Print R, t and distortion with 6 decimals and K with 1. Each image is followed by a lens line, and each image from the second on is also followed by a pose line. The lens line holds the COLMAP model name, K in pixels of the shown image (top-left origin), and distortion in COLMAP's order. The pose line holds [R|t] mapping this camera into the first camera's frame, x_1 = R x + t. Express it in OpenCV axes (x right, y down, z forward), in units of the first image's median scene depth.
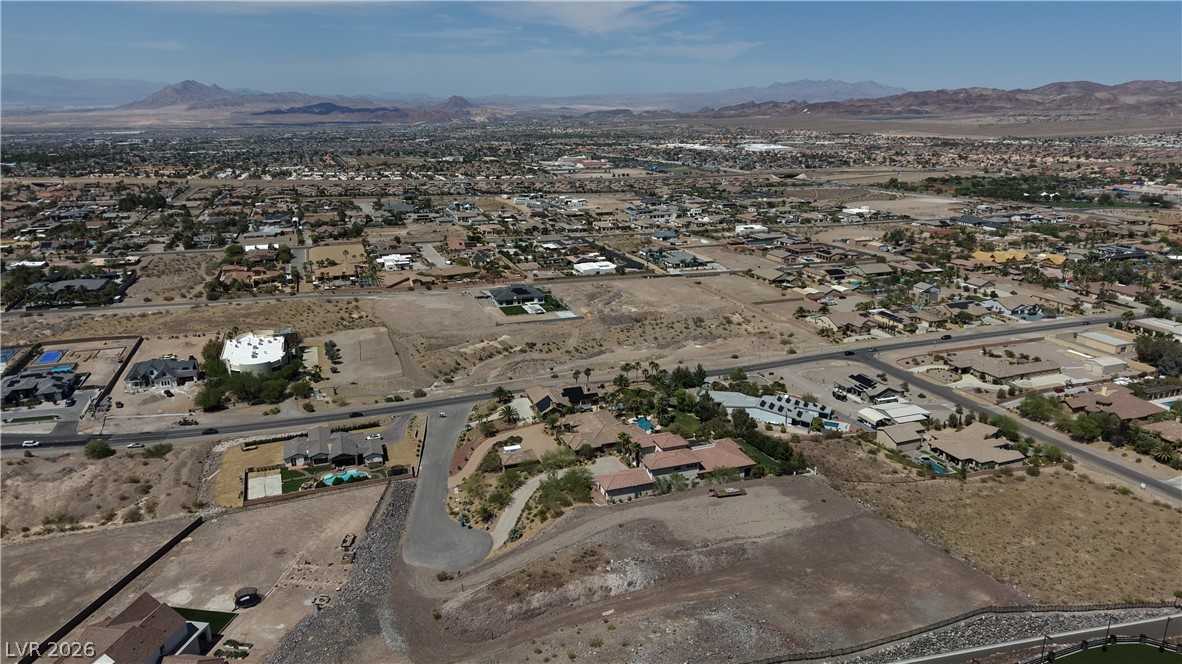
lens RADIAL K [[780.0, 0, 590.1], [0, 780.0, 349.6], [0, 0, 1]] dist [0.052995, -0.061158]
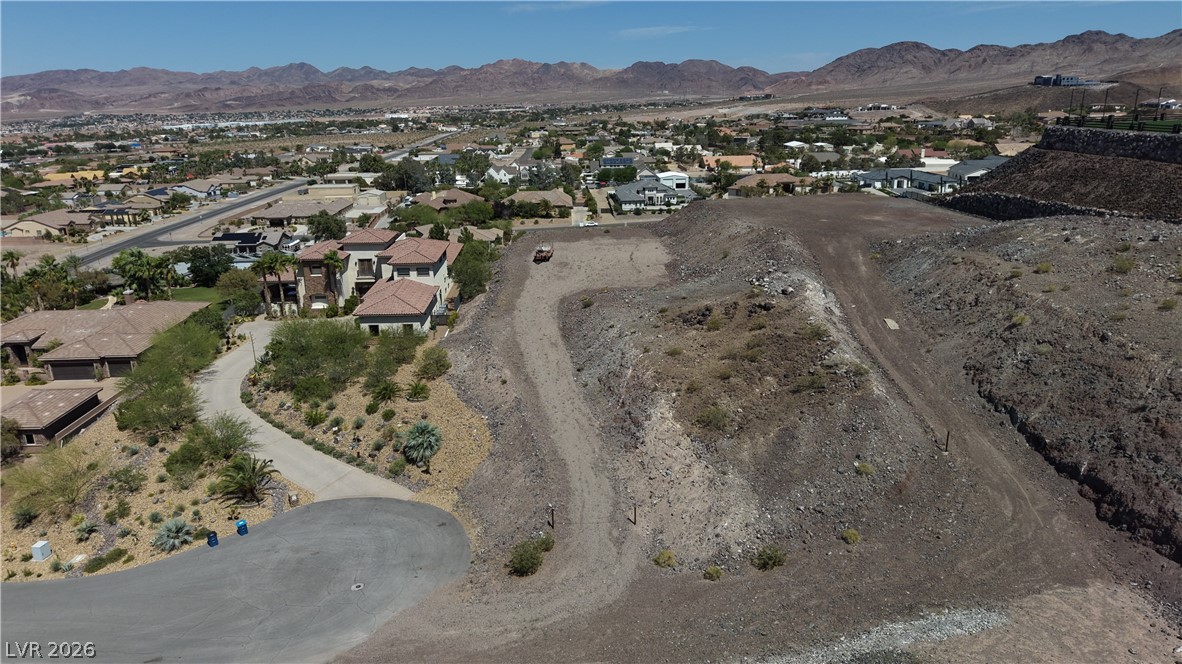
lens RADIAL K [[789.8, 0, 591.9], [0, 789.8, 333.8], [0, 0, 1]] dist [0.029693, -0.029216]
pose [[0.296911, -0.277633, 0.913654, -0.192618], [0.304783, 0.934309, 0.184864, 0.067444], [-0.904959, 0.223578, 0.362025, 0.365682]]
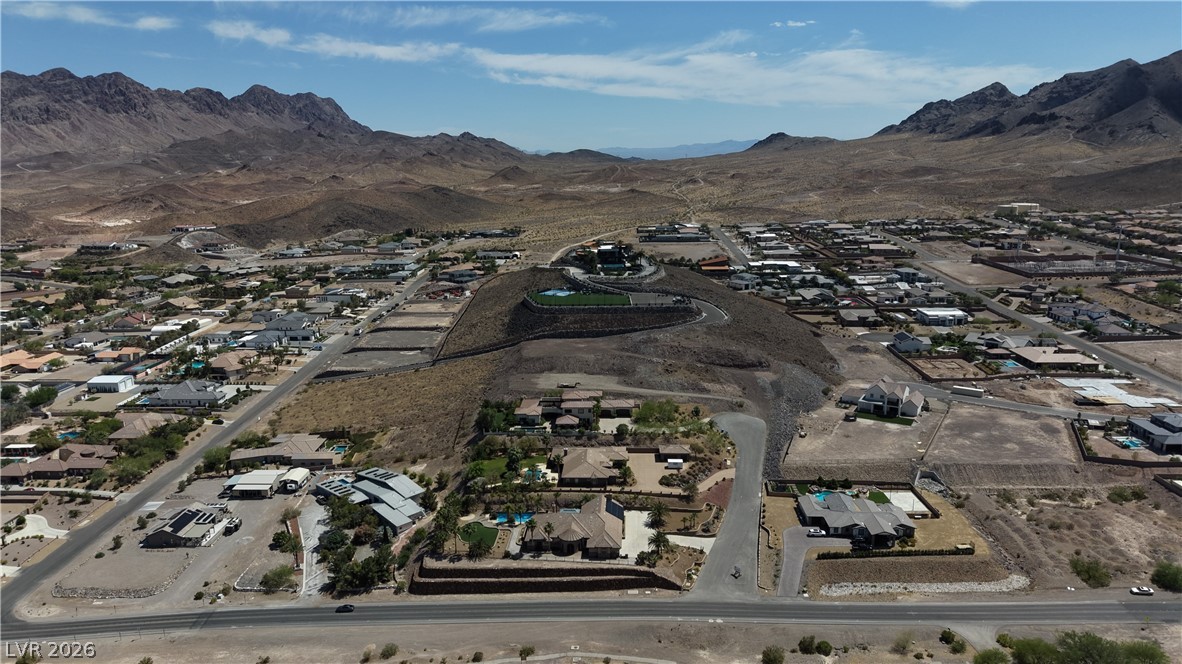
lens RADIAL K [[787.2, 0, 591.0], [0, 787.2, 332.0], [0, 0, 1]] dist [0.043710, -0.051075]
pose [[-0.929592, -0.065416, 0.362738, -0.224975], [0.129570, 0.863318, 0.487743, -0.347301], [-0.345065, 0.500402, -0.794058, 1.085911]]
